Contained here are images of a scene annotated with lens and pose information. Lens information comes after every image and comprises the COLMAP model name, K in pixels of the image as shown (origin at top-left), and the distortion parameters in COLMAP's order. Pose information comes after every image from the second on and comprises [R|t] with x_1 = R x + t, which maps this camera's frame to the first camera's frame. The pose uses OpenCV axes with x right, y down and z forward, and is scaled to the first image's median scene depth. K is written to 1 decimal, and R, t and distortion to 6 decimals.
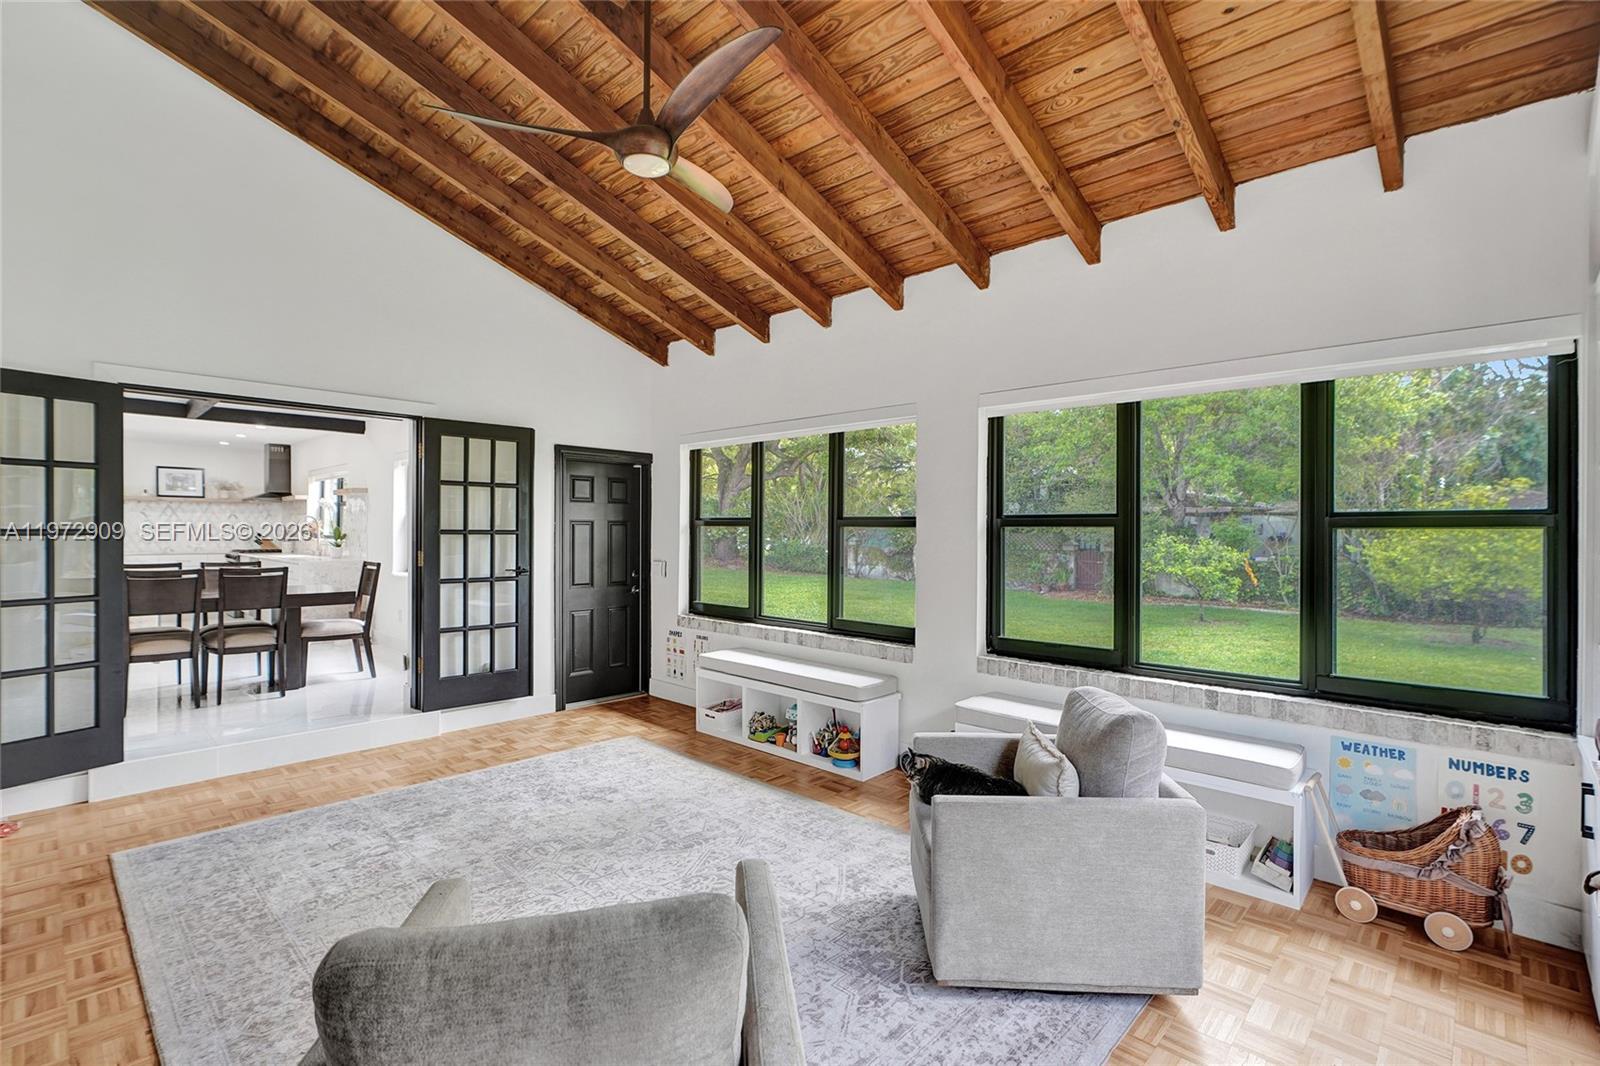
lens RADIAL K [[747.0, 0, 798.6], [0, 747.0, 536.6], [0, 0, 1]] dist [0.001603, -0.000035]
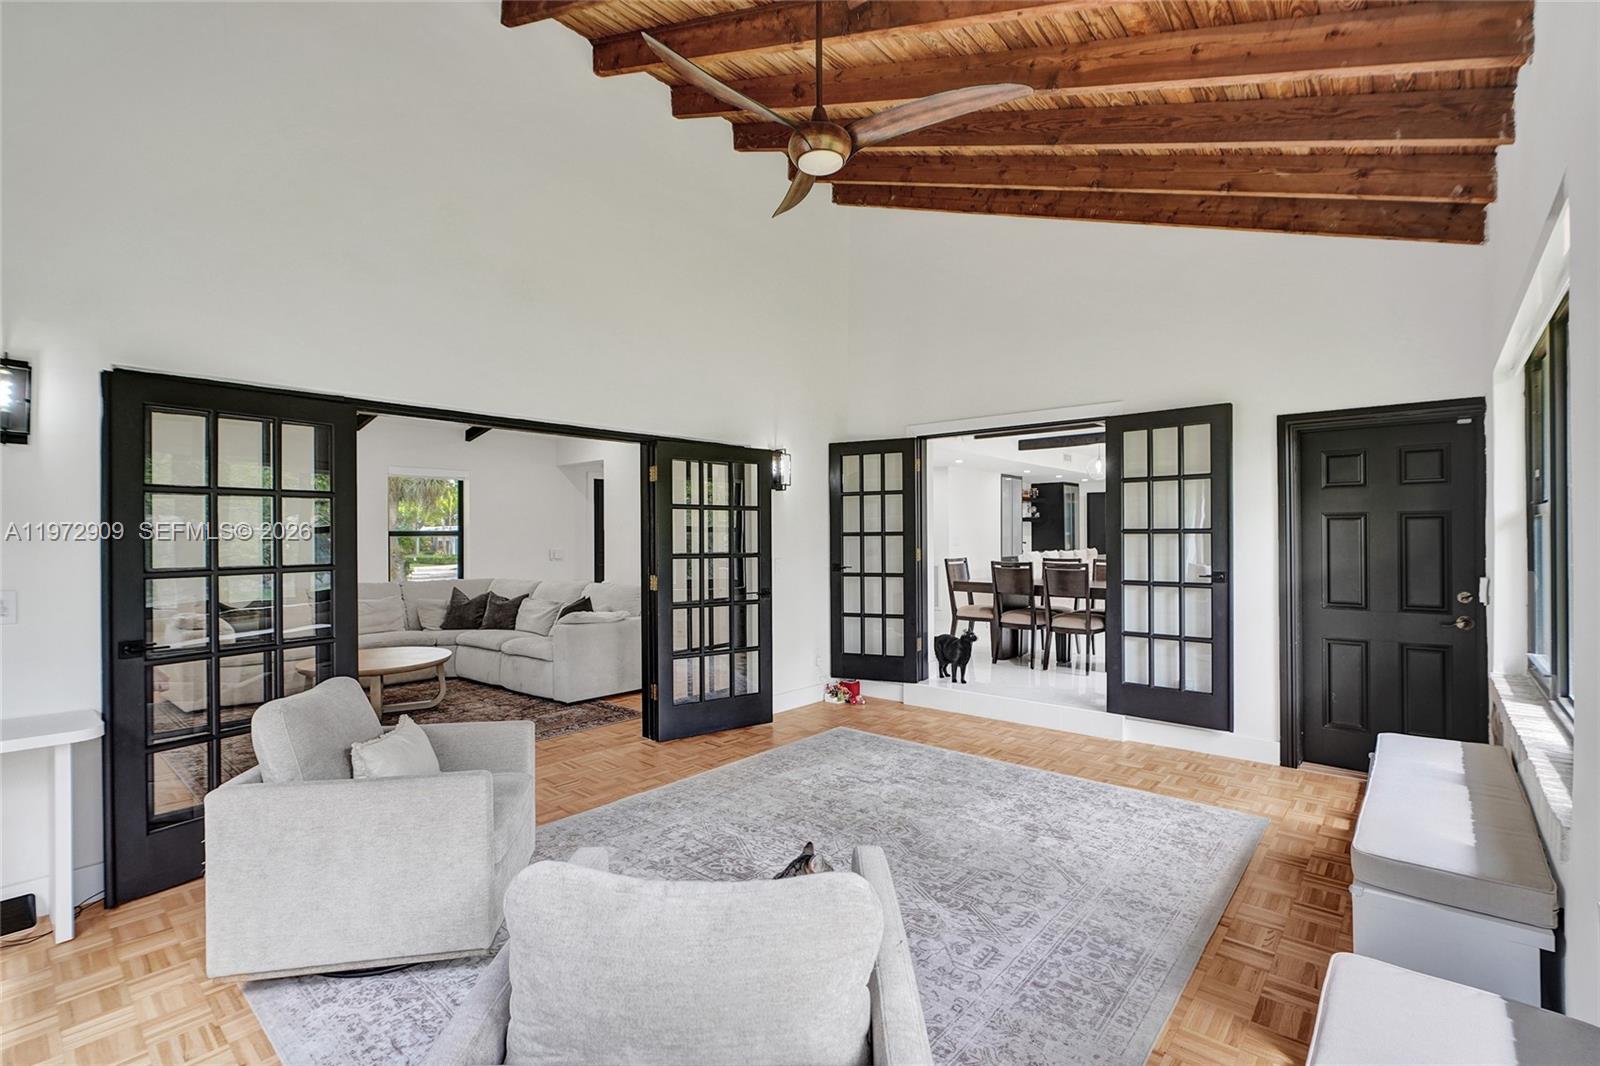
lens RADIAL K [[729.5, 0, 798.0], [0, 729.5, 542.1], [0, 0, 1]] dist [-0.017387, -0.000045]
pose [[0.025862, 0.001061, -0.999665, 0.491552], [0.001234, 0.999999, 0.001093, 0.006159], [0.999665, -0.001262, 0.025861, 0.598868]]
